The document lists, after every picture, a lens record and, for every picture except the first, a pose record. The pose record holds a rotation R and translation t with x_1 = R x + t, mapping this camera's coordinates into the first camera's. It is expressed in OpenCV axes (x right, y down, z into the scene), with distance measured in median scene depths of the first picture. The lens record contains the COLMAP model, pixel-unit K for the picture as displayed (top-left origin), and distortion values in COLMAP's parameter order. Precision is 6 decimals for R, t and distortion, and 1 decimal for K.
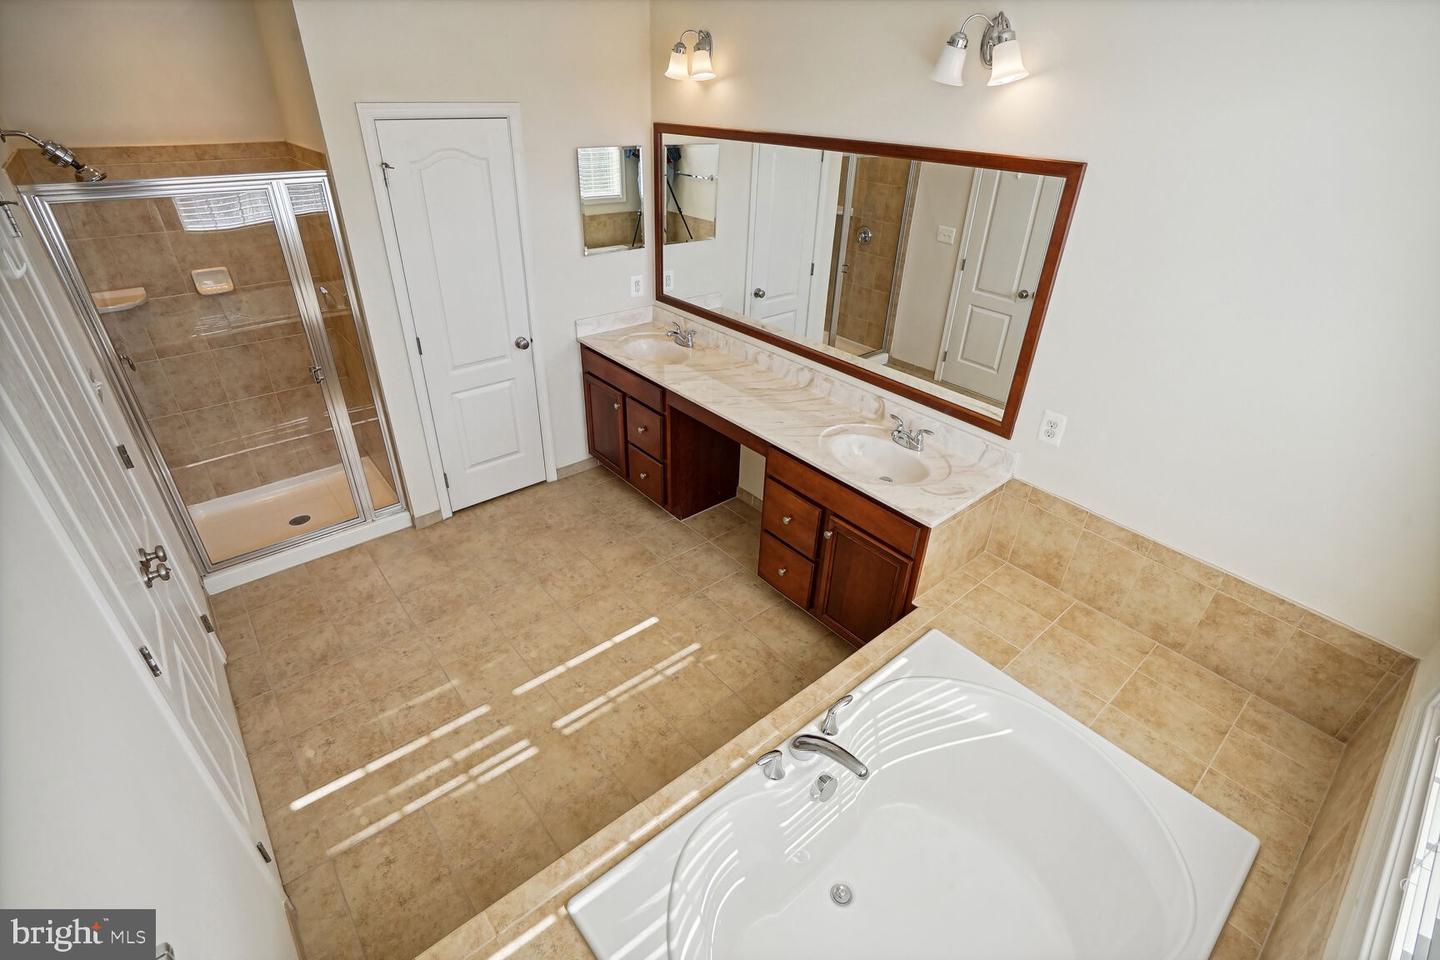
lens RADIAL K [[670.3, 0, 709.8], [0, 670.3, 474.2], [0, 0, 1]] dist [-0.019955, 0.003031]
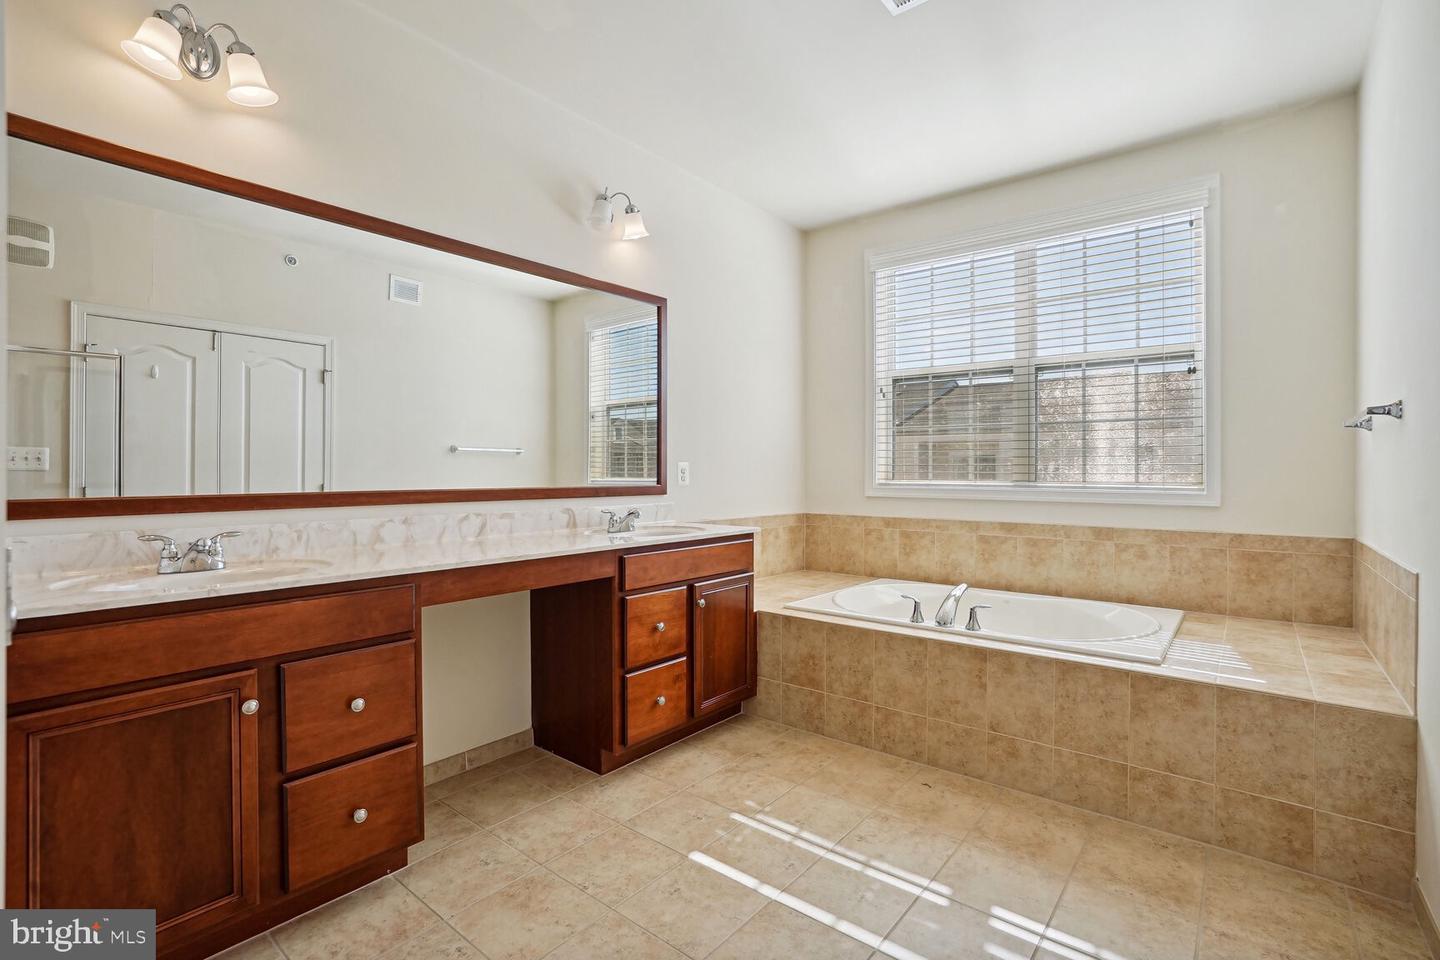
lens RADIAL K [[670.3, 0, 711.8], [0, 670.3, 482.2], [0, 0, 1]] dist [-0.019955, 0.003031]
pose [[-0.179423, -0.035960, 0.983114, -0.767264], [0.497125, 0.859038, 0.122150, -0.170292], [-0.848925, 0.510648, -0.136255, 0.992534]]
